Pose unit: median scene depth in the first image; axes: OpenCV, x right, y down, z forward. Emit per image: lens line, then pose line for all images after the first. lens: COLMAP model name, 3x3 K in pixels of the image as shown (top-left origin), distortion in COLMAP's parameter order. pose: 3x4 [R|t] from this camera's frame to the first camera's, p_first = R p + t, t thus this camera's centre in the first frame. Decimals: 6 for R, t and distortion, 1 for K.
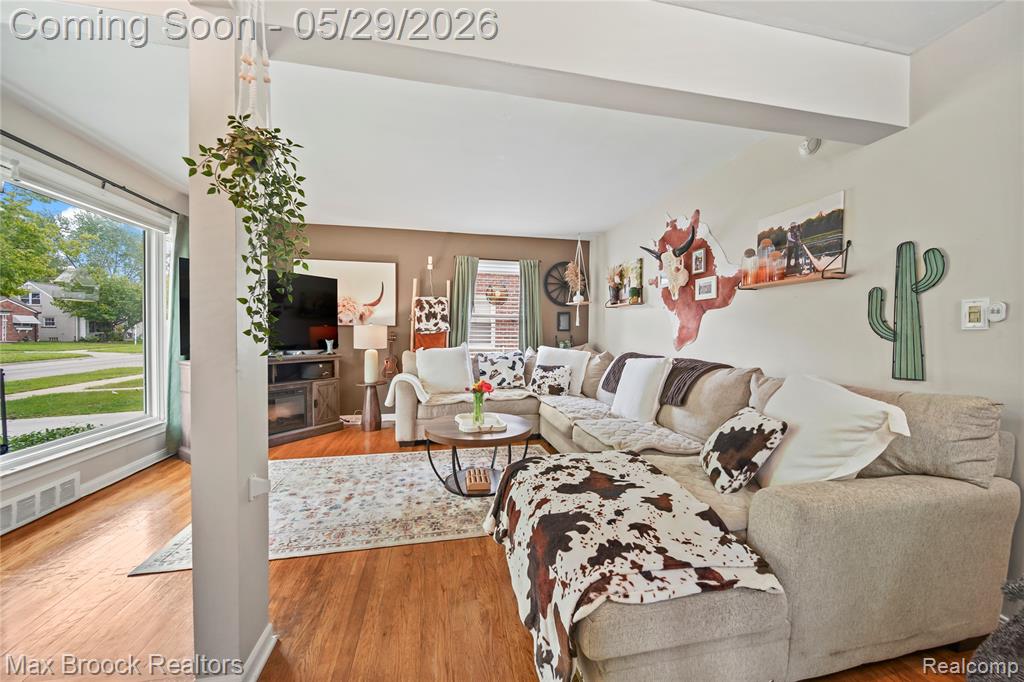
lens RADIAL K [[355.2, 0, 512.5], [0, 355.2, 356.0], [0, 0, 1]] dist [0.000003, -0.000098]
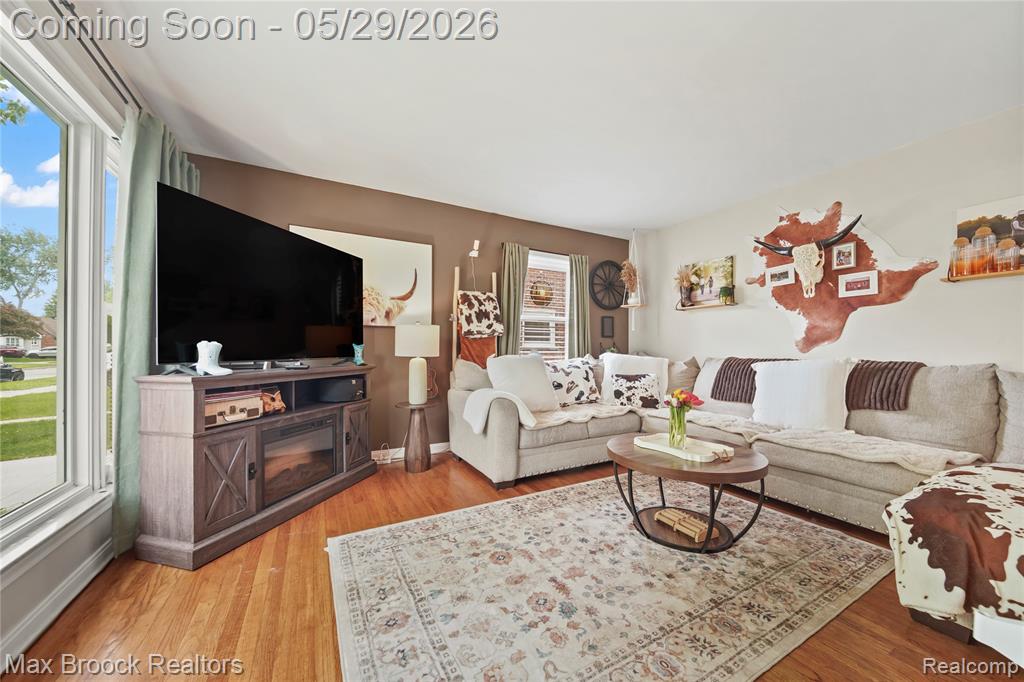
lens RADIAL K [[358.3, 0, 513.8], [0, 358.3, 364.5], [0, 0, 1]] dist [-0.001075, -0.000178]
pose [[0.960042, -0.015167, 0.279444, -0.428718], [0.022327, 0.999499, -0.022455, 0.016305], [-0.278963, 0.027797, 0.959899, 0.252729]]
